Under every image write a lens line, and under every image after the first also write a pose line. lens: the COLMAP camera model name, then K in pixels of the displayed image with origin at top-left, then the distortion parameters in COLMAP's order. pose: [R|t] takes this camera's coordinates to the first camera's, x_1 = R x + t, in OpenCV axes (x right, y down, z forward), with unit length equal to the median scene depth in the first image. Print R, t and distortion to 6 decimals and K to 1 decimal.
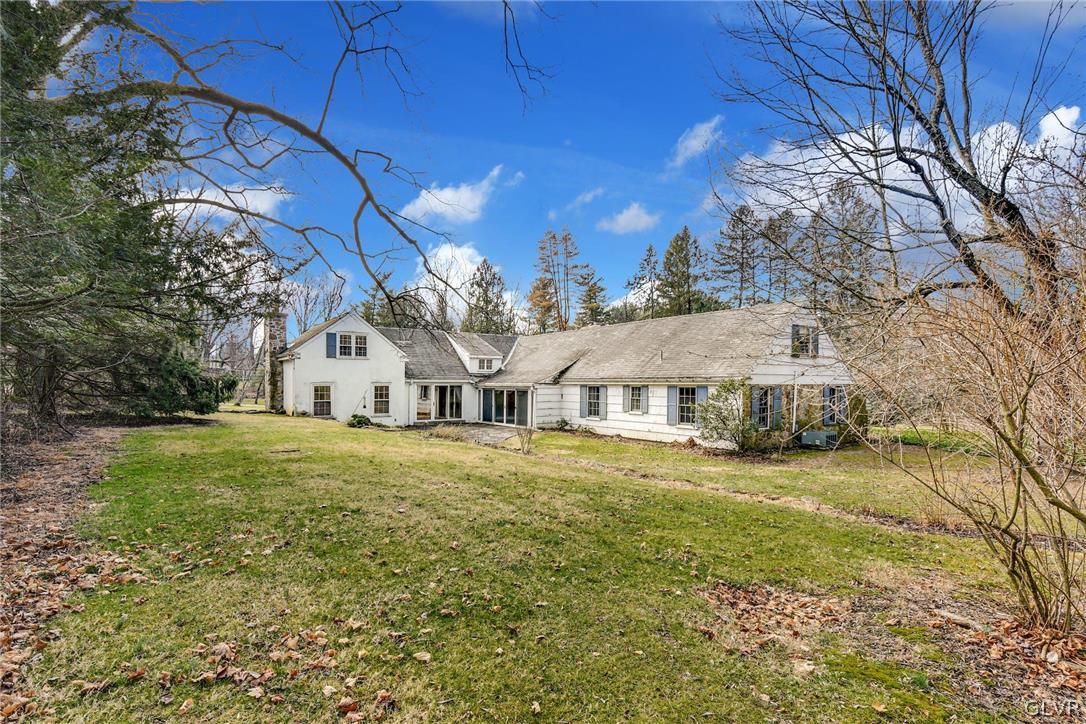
lens RADIAL K [[507.4, 0, 552.2], [0, 507.4, 364.1], [0, 0, 1]] dist [0.000095, -0.000537]
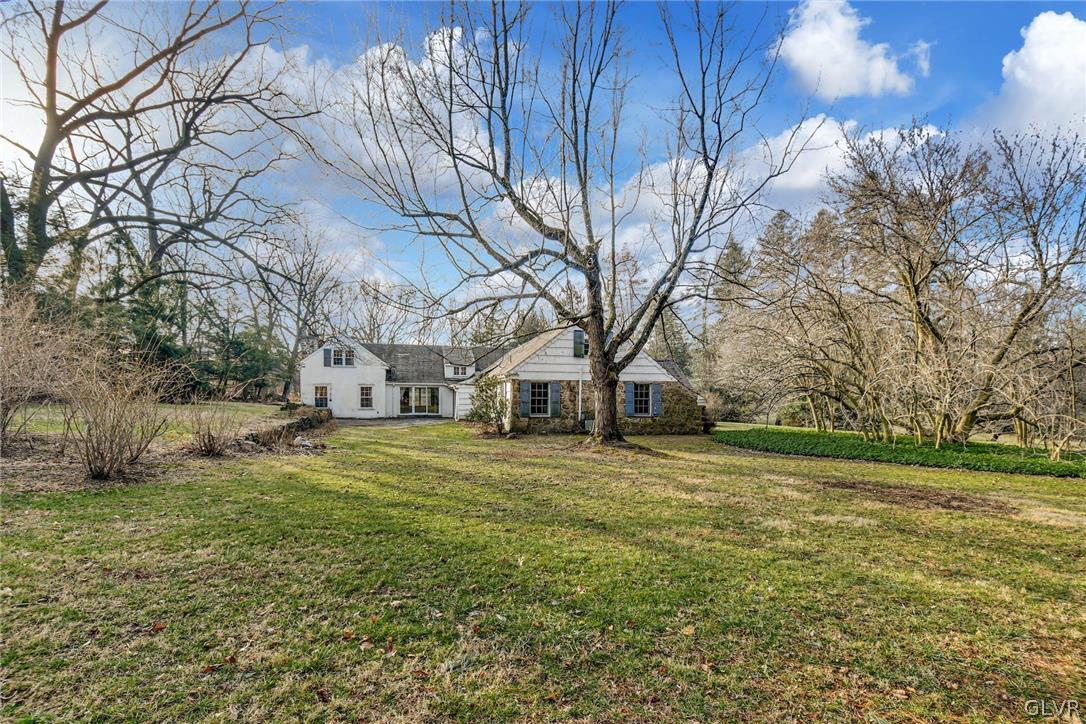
lens RADIAL K [[507.4, 0, 552.2], [0, 507.4, 364.1], [0, 0, 1]] dist [0.000095, -0.000537]
pose [[0.926051, -0.018769, -0.376932, 1.059593], [0.006241, 0.999388, -0.034431, 0.052995], [0.377348, 0.029532, 0.925601, -0.136518]]
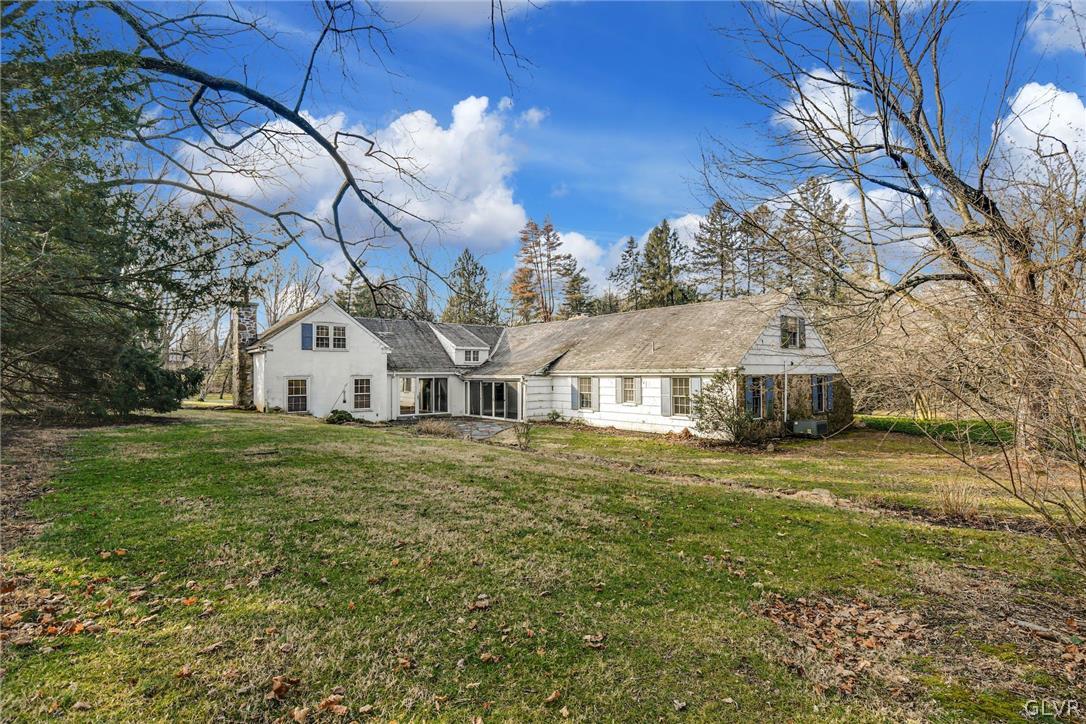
lens RADIAL K [[508.2, 0, 577.6], [0, 508.2, 345.3], [0, 0, 1]] dist [0.004099, -0.007957]
pose [[0.996525, -0.003259, 0.083226, -0.020223], [0.004821, 0.999816, -0.018570, -0.000860], [-0.083150, 0.018907, 0.996358, 0.023536]]
